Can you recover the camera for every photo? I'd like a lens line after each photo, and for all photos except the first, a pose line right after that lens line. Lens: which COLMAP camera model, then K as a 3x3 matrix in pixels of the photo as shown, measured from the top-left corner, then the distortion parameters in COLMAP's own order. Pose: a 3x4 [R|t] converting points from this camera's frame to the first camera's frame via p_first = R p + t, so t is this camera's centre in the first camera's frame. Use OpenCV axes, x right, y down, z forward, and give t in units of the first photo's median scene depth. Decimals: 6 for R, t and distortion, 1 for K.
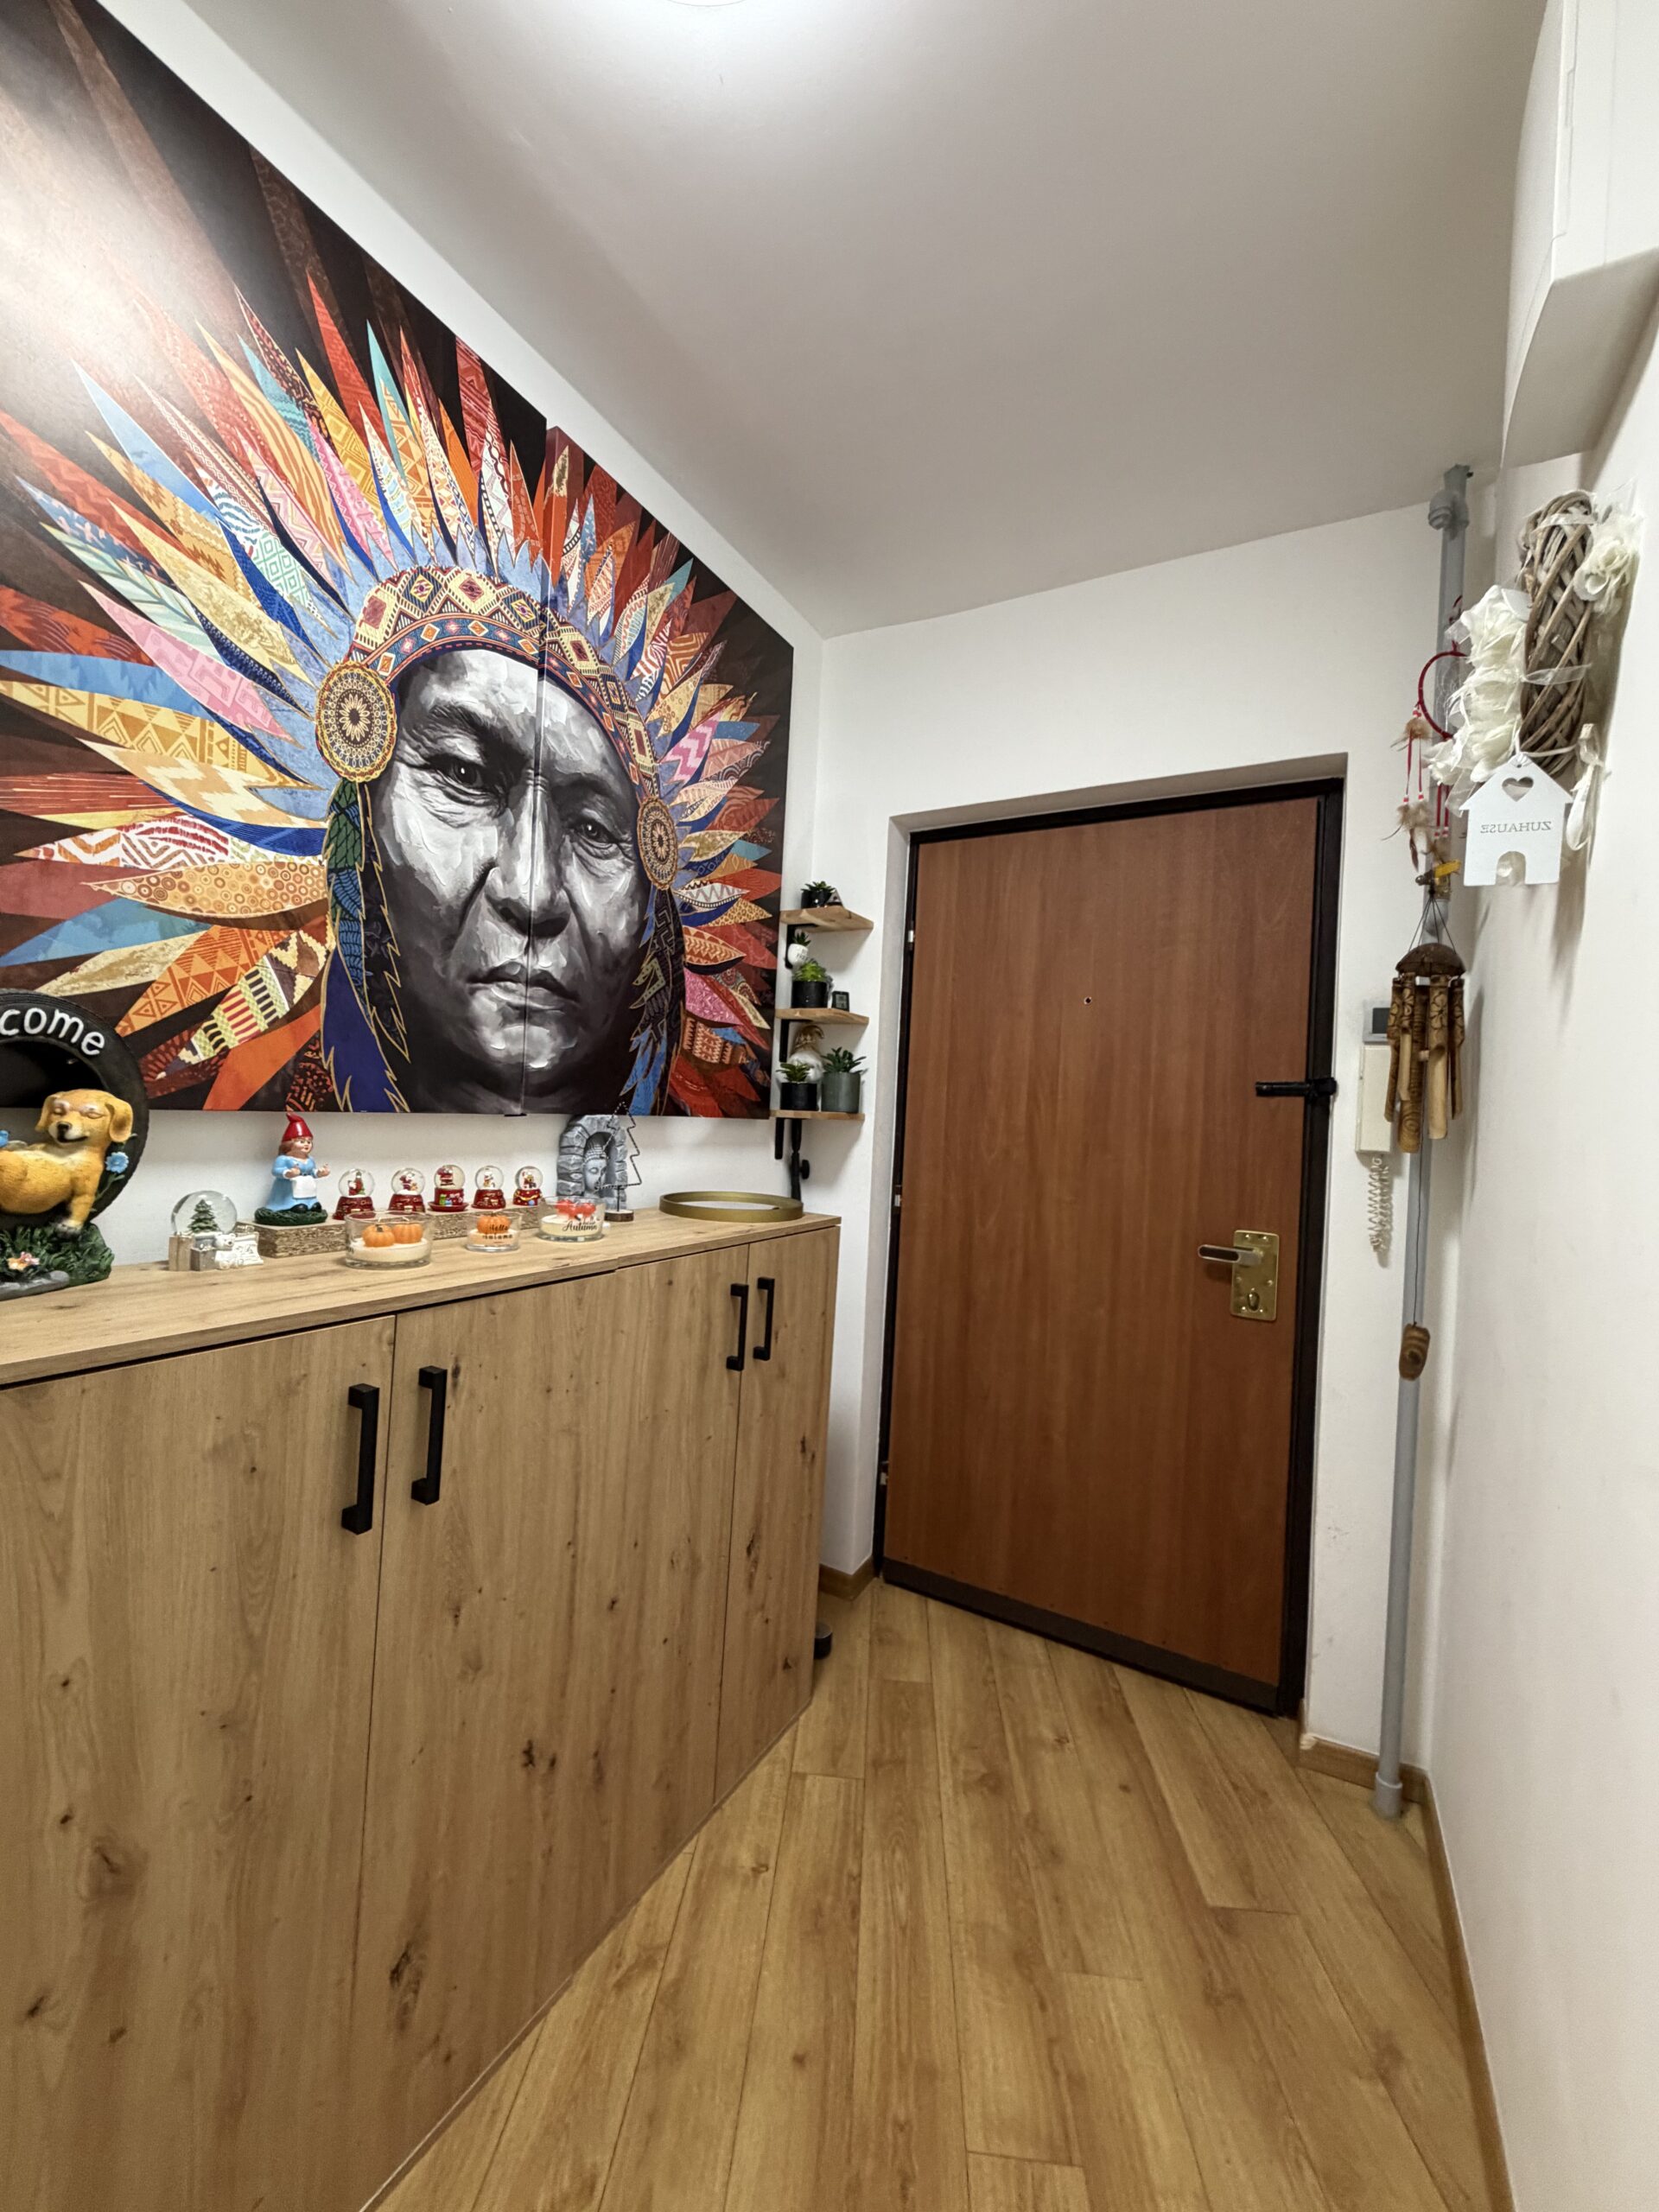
lens RADIAL K [[882.0, 0, 830.3], [0, 882.0, 1104.0], [0, 0, 1]] dist [-0.001264, 0.000383]
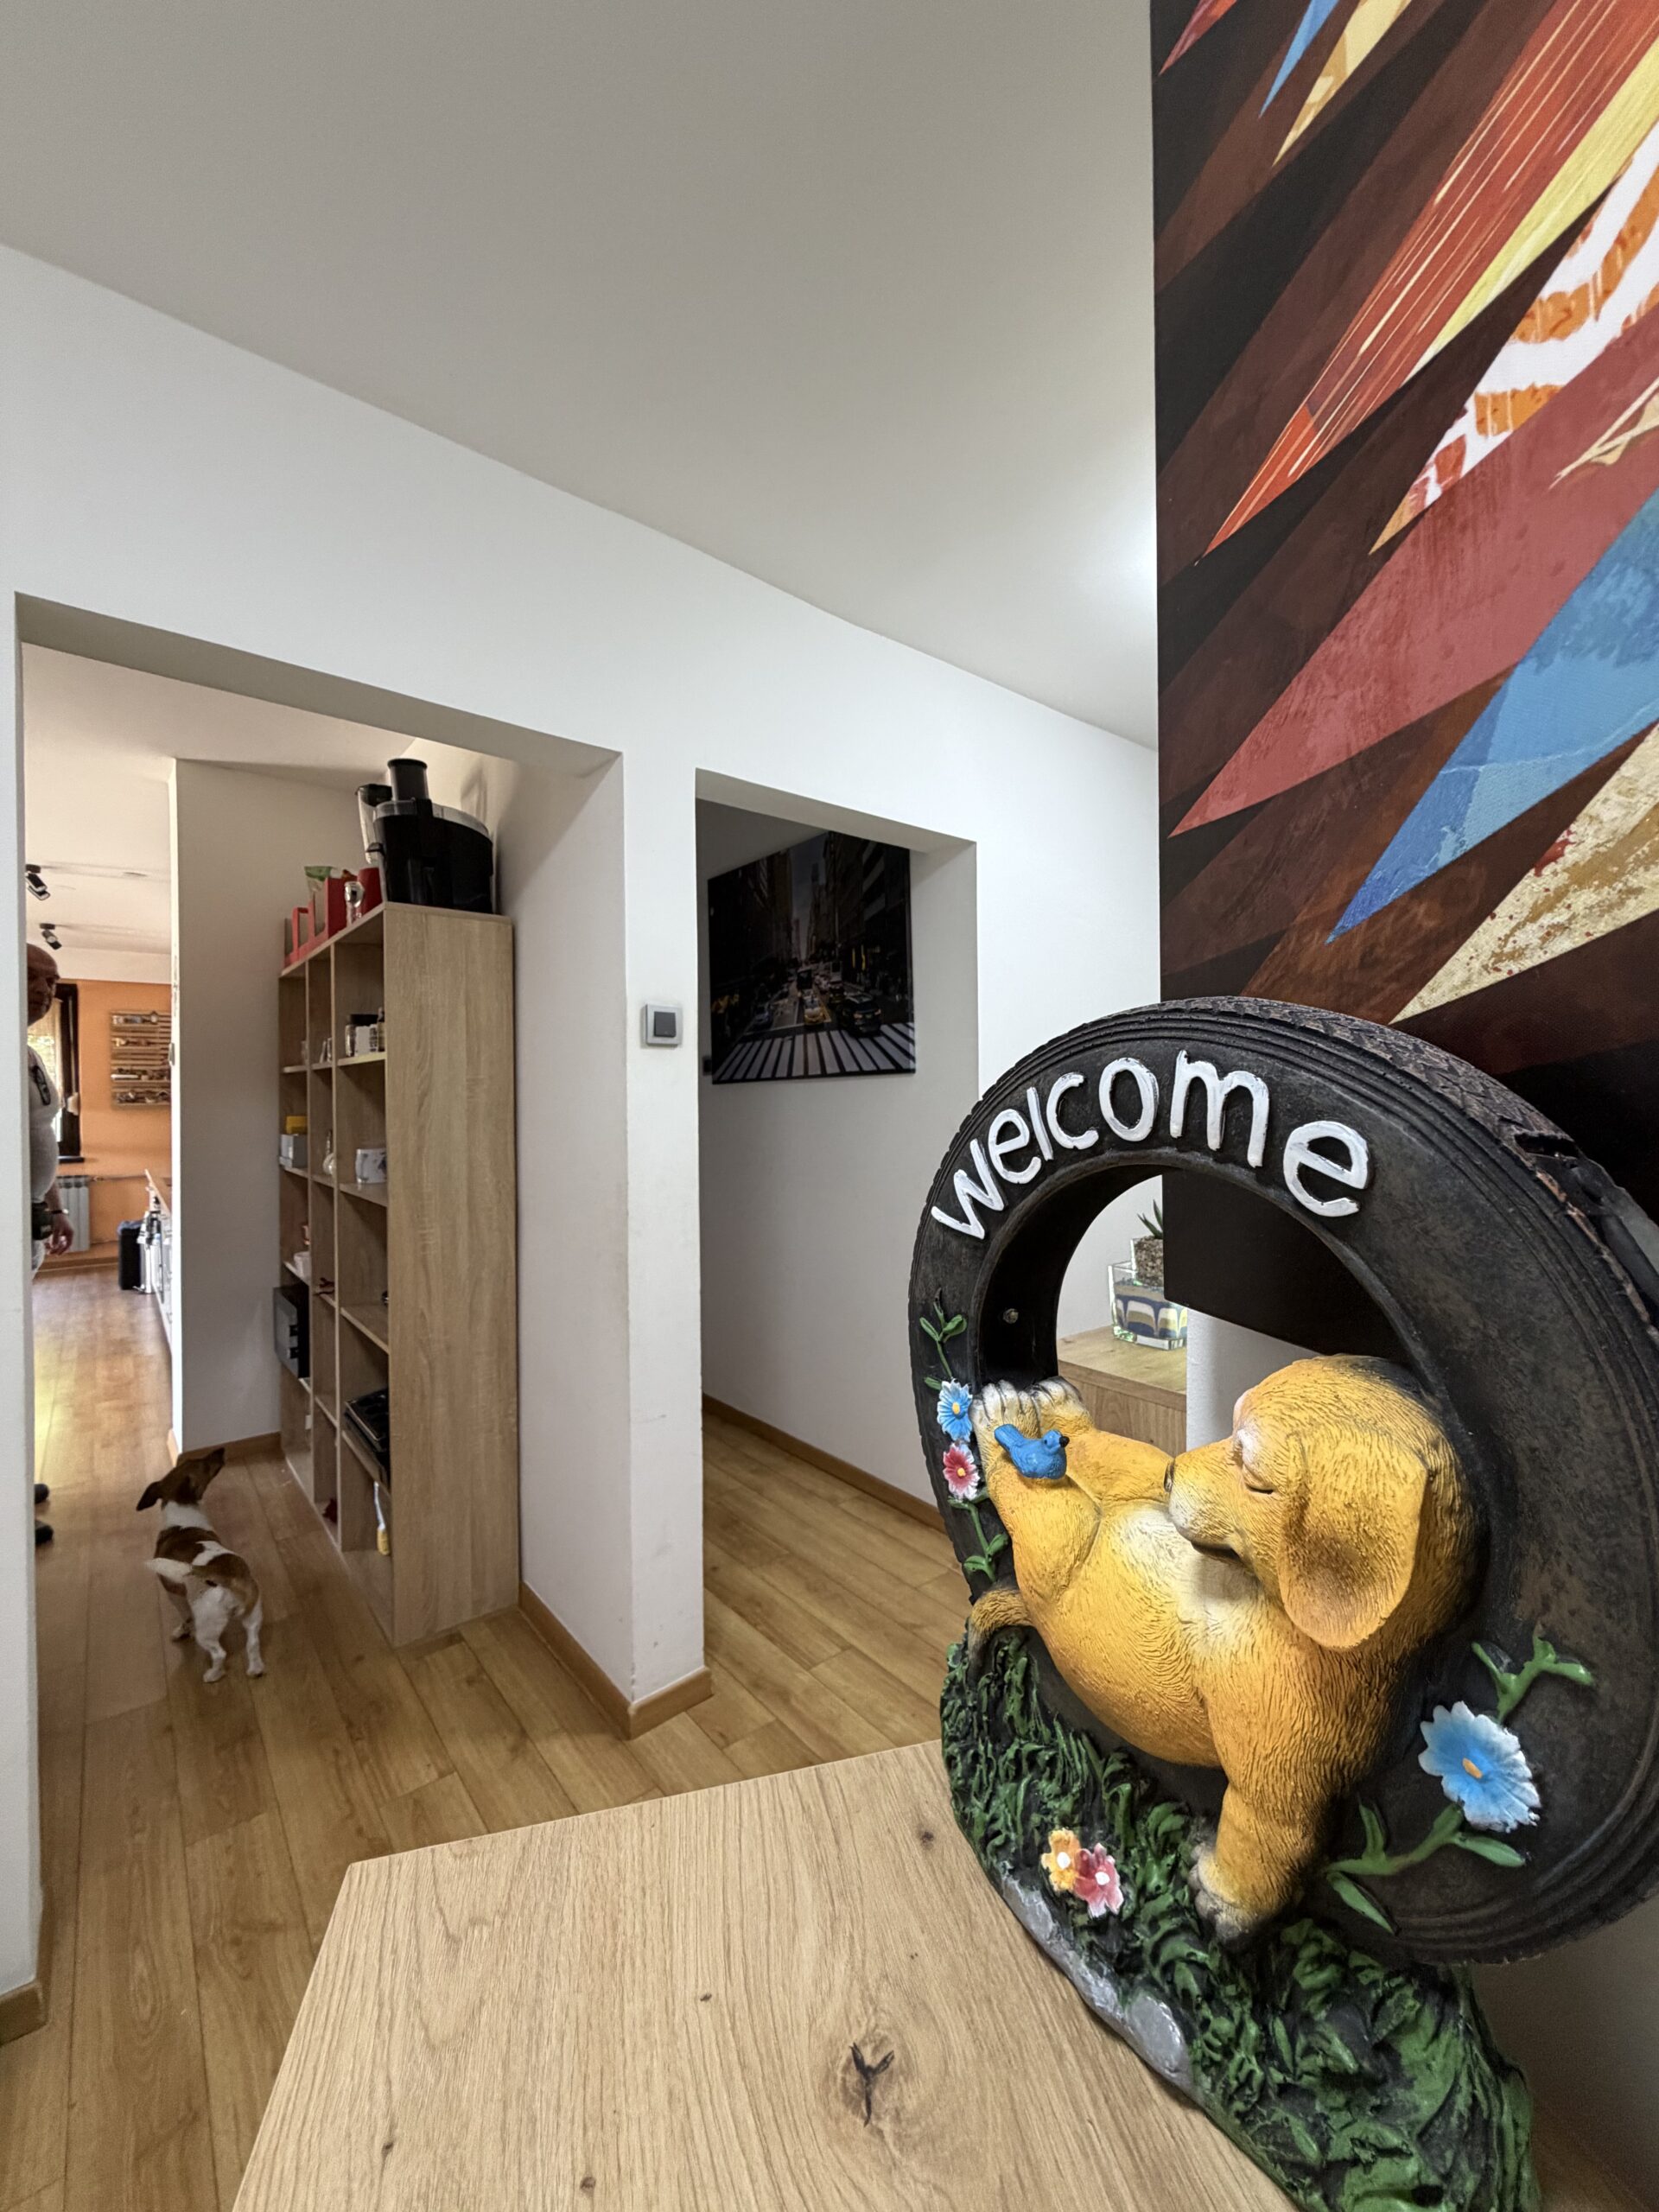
lens RADIAL K [[882.0, 0, 830.3], [0, 882.0, 1104.0], [0, 0, 1]] dist [-0.001264, 0.000383]
pose [[-0.730802, -0.039485, -0.681447, -0.592121], [-0.025155, 0.999205, -0.030920, -0.077236], [0.682126, -0.005454, -0.731214, 1.106032]]
